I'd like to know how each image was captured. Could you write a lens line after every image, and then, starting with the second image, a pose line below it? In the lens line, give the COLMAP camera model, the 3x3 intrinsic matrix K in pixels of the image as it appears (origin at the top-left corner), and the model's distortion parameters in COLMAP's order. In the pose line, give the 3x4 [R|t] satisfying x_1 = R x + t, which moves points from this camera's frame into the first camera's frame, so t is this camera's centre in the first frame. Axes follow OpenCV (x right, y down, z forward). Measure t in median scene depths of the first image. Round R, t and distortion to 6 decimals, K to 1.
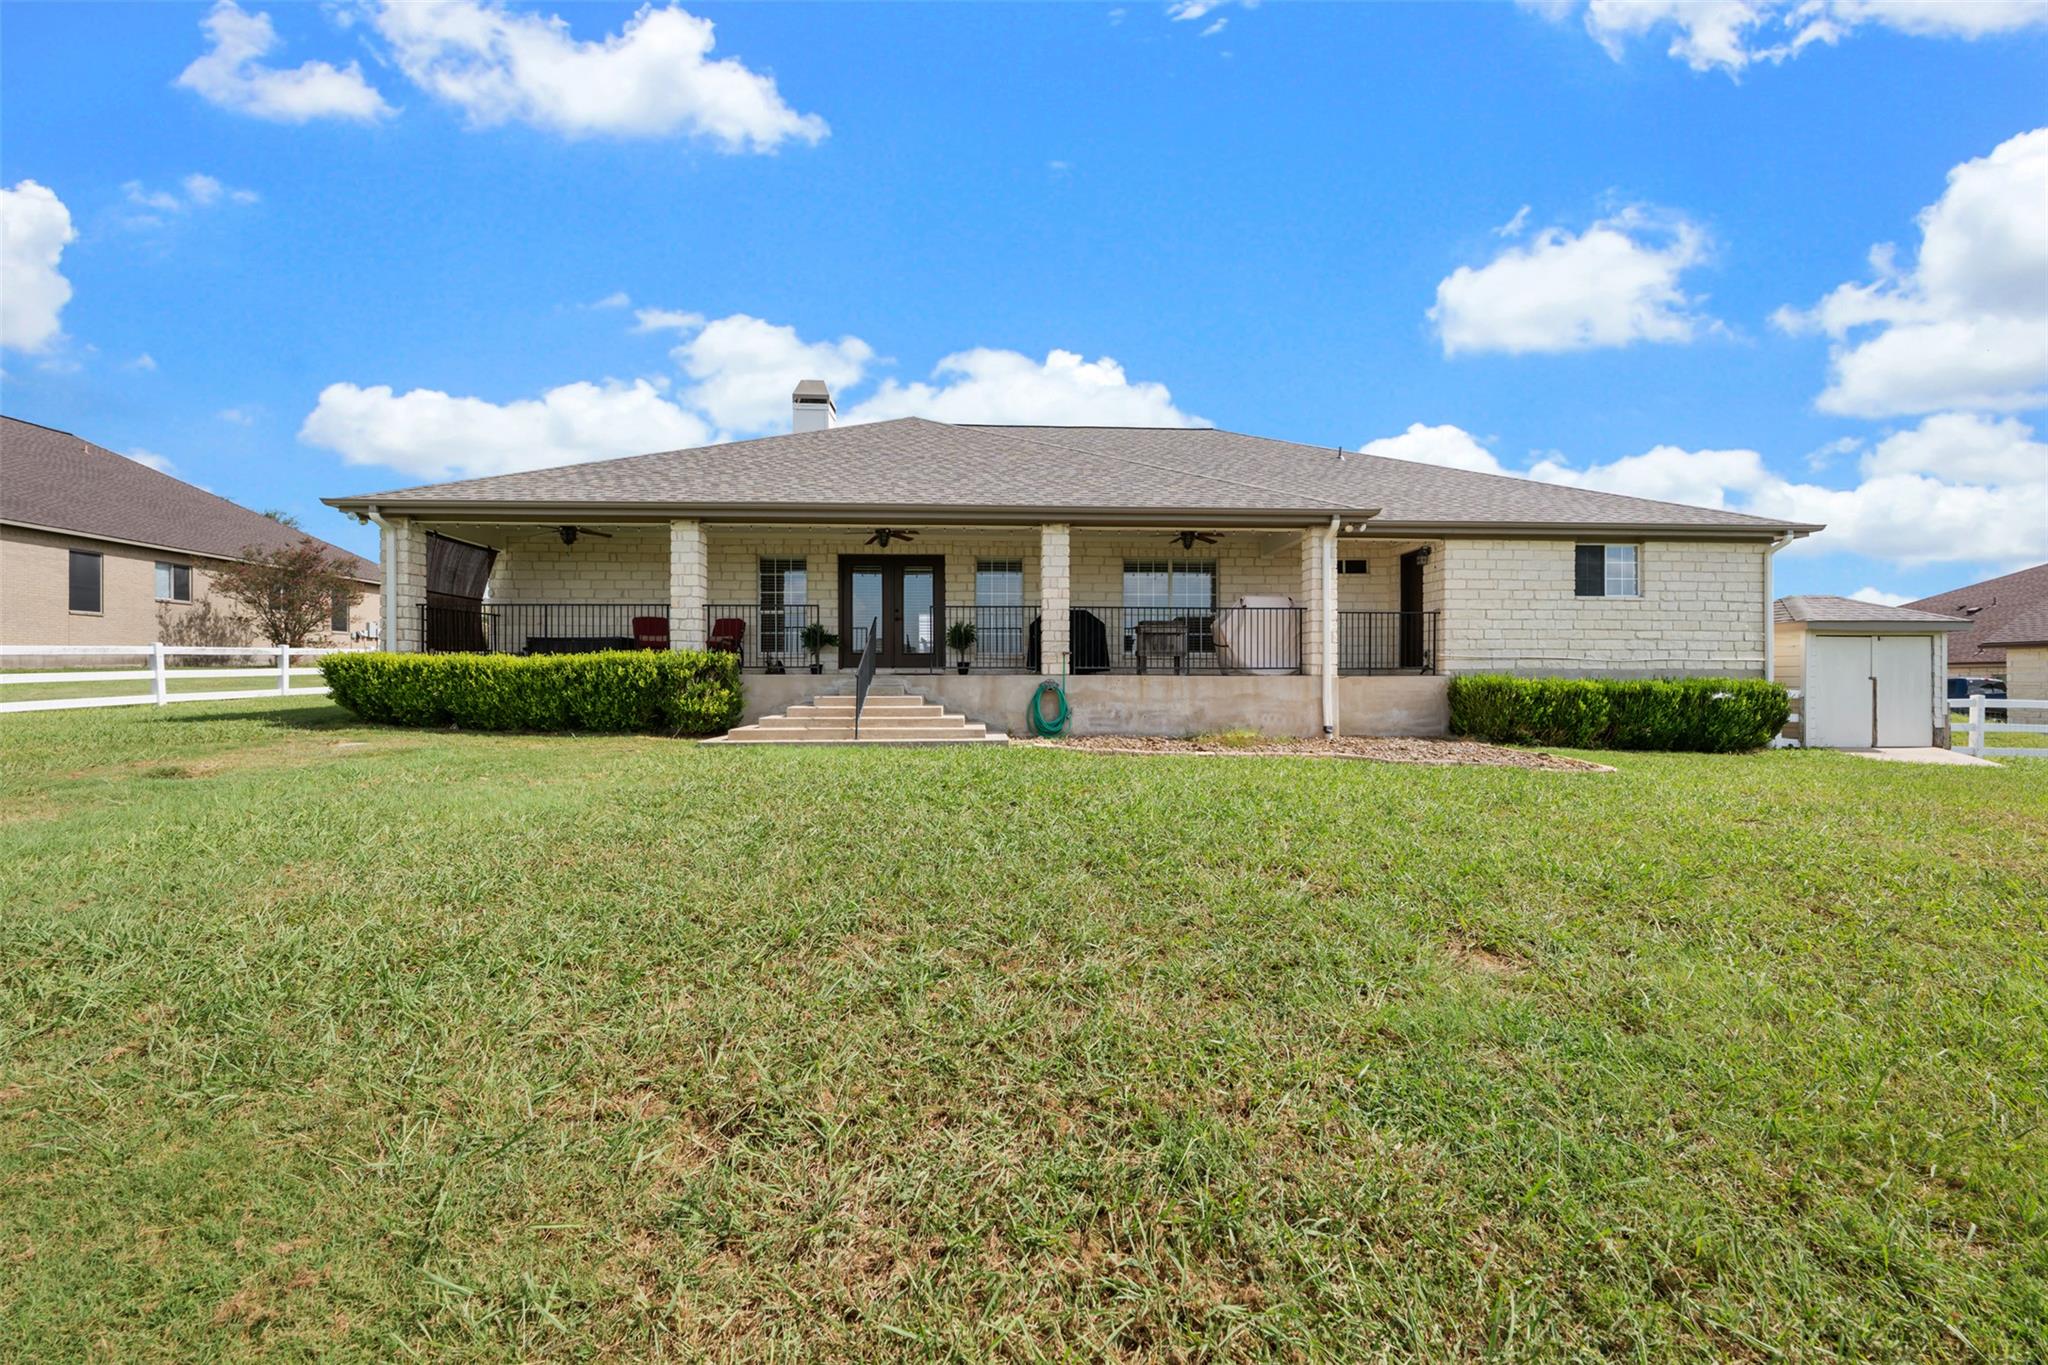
lens RADIAL K [[812.4, 0, 1028.2], [0, 812.4, 675.9], [0, 0, 1]] dist [-0.000930, -0.000079]
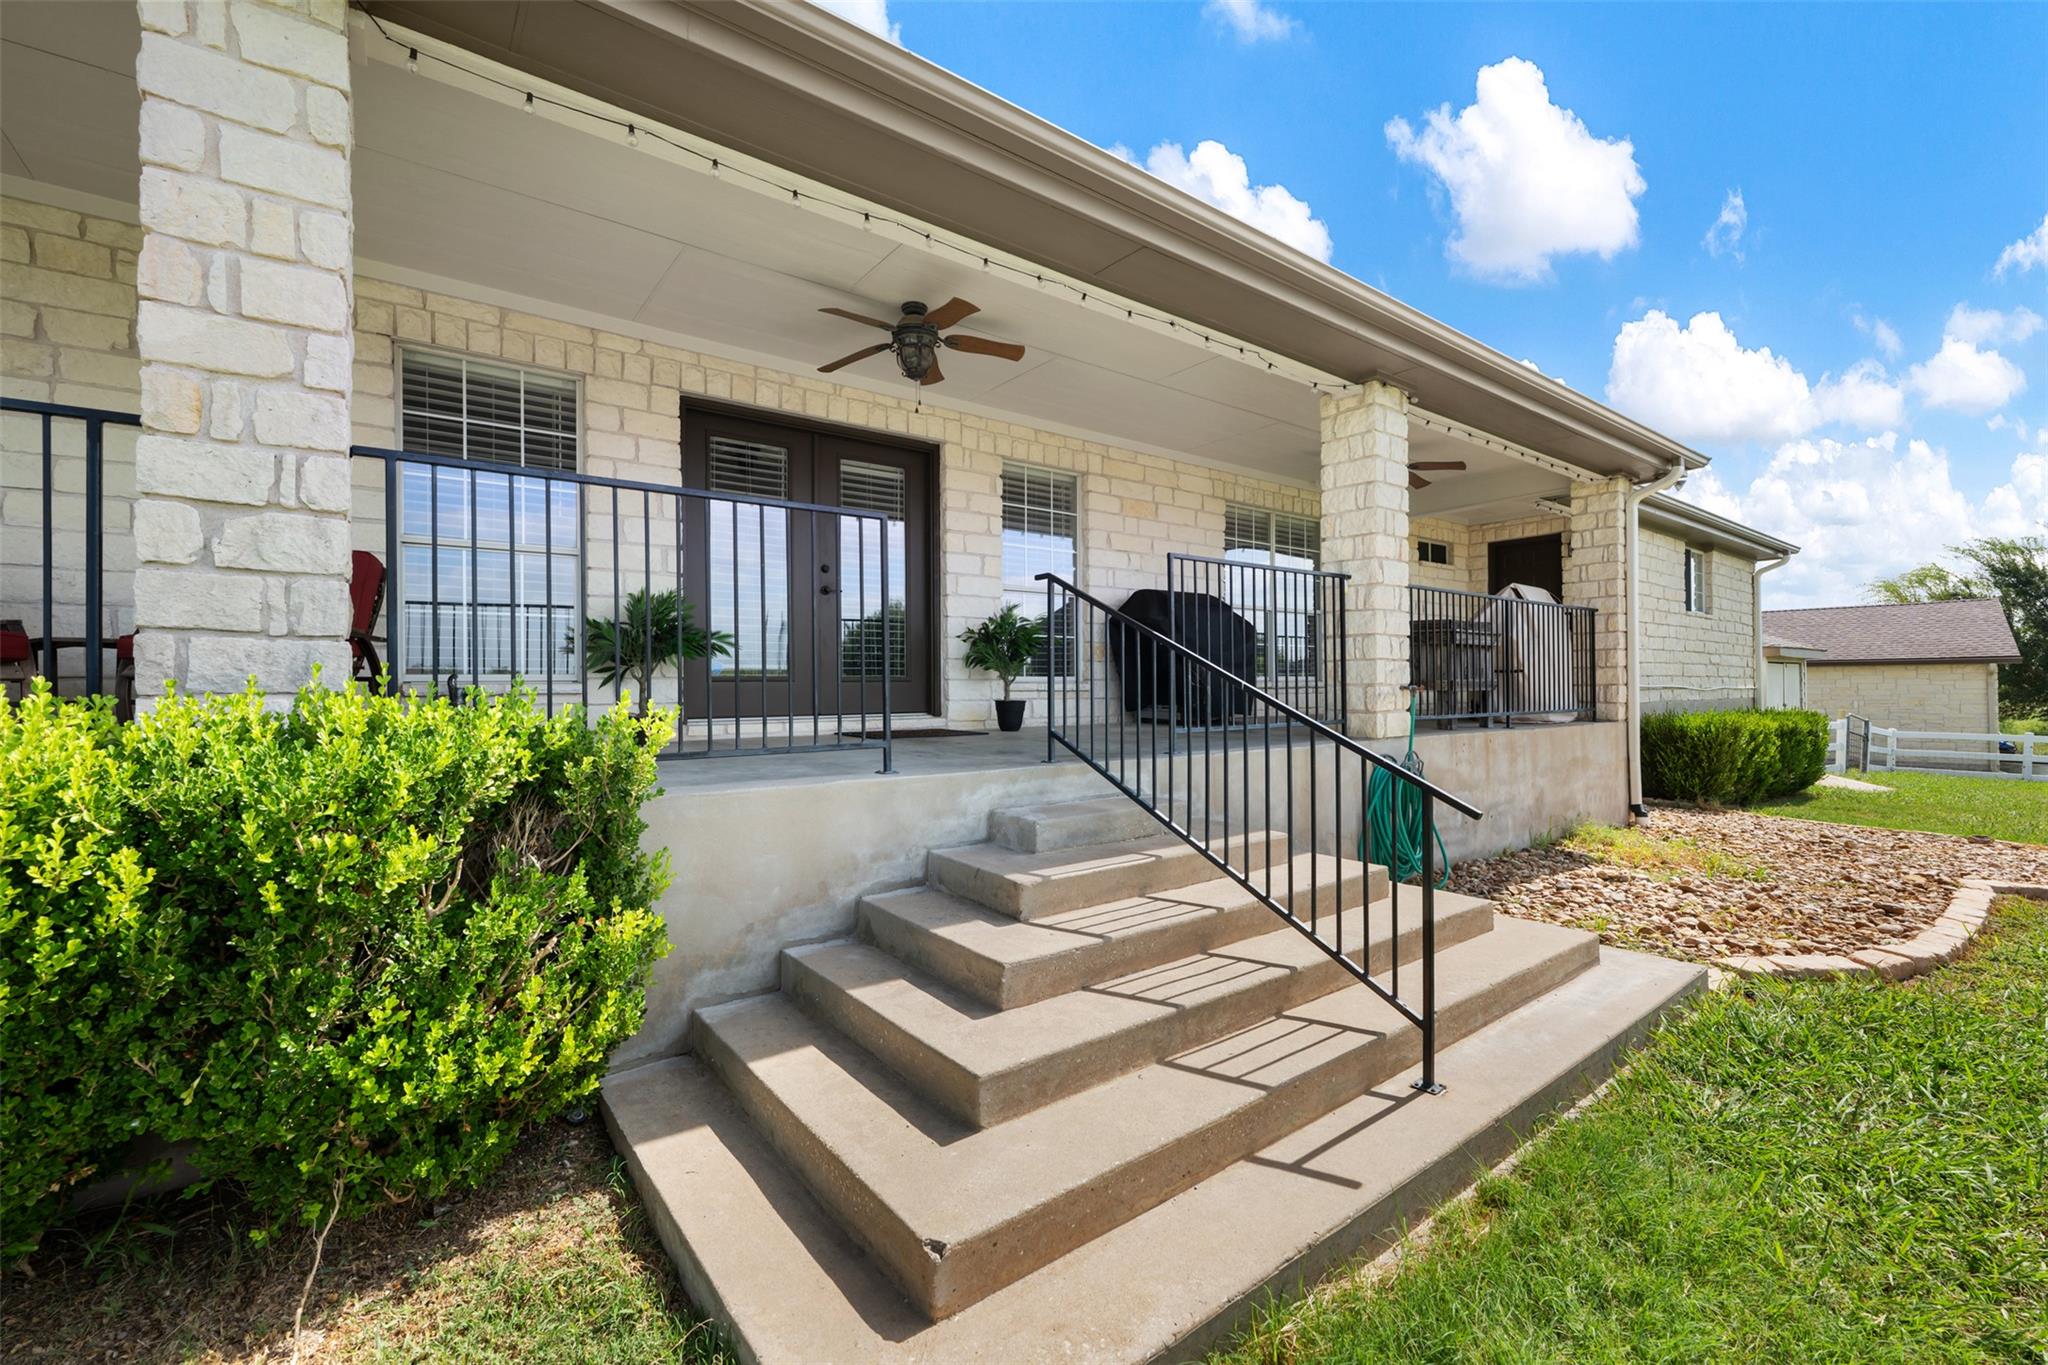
lens RADIAL K [[865.5, 0, 1020.5], [0, 865.5, 682.1], [0, 0, 1]] dist [-0.000408, -0.000189]
pose [[0.821495, -0.003646, 0.570204, -0.347263], [0.006854, 0.999970, -0.003481, -0.028369], [-0.570174, 0.006768, 0.821496, 0.667665]]
